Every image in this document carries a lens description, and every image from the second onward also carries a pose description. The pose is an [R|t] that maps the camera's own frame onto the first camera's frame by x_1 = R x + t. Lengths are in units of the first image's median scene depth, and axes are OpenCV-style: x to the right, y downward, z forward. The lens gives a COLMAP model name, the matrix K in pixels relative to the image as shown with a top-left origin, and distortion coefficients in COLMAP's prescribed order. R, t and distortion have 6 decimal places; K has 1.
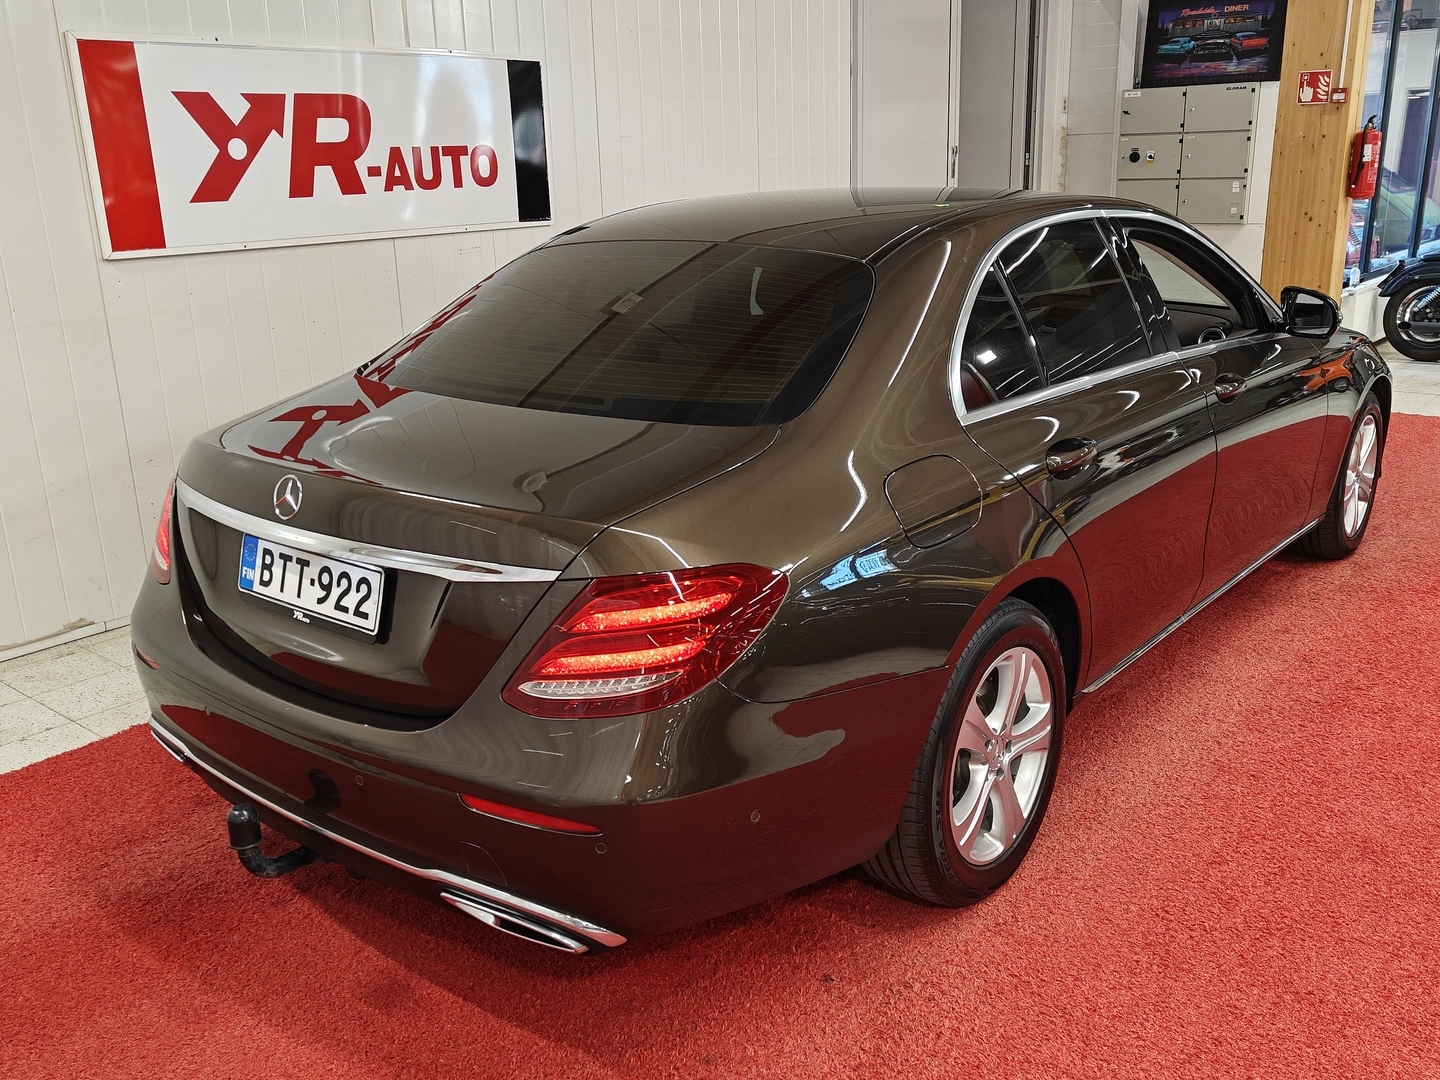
lens RADIAL K [[1275.5, 0, 732.4], [0, 1275.5, 533.3], [0, 0, 1]] dist [0.064750, -0.099366]
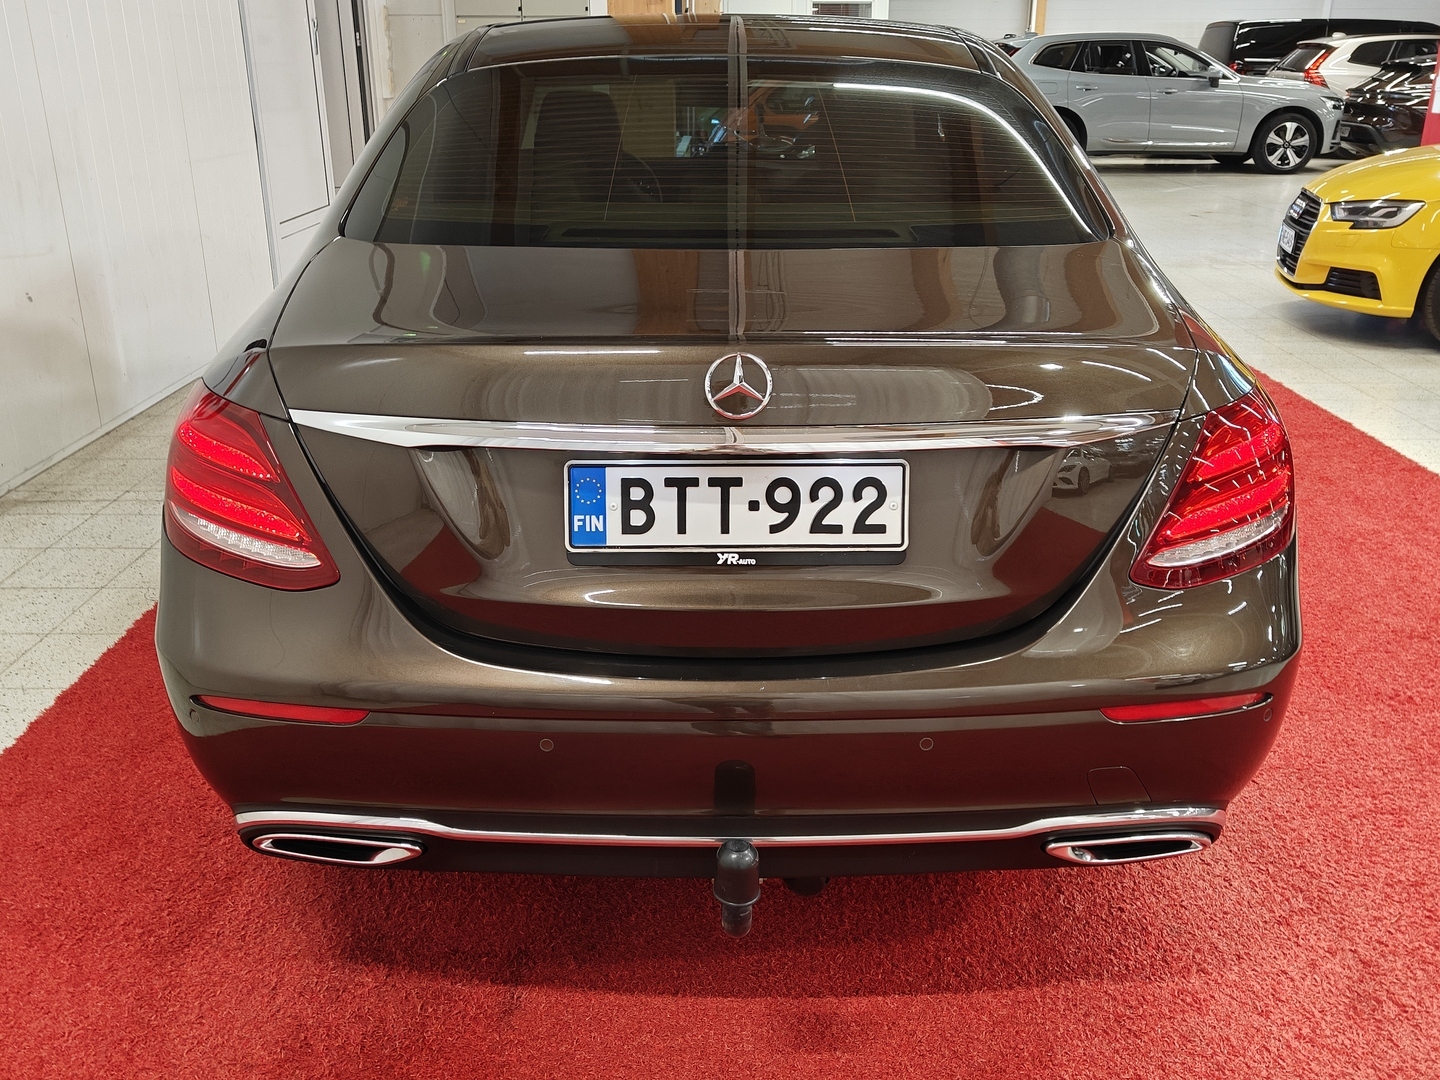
lens RADIAL K [[1275.5, 0, 715.6], [0, 1275.5, 545.8], [0, 0, 1]] dist [0.064750, -0.099366]
pose [[0.774487, -0.201598, 0.599606, -0.751925], [0.161689, 0.979462, 0.120464, -0.027339], [-0.611577, 0.003652, 0.791177, 0.453253]]
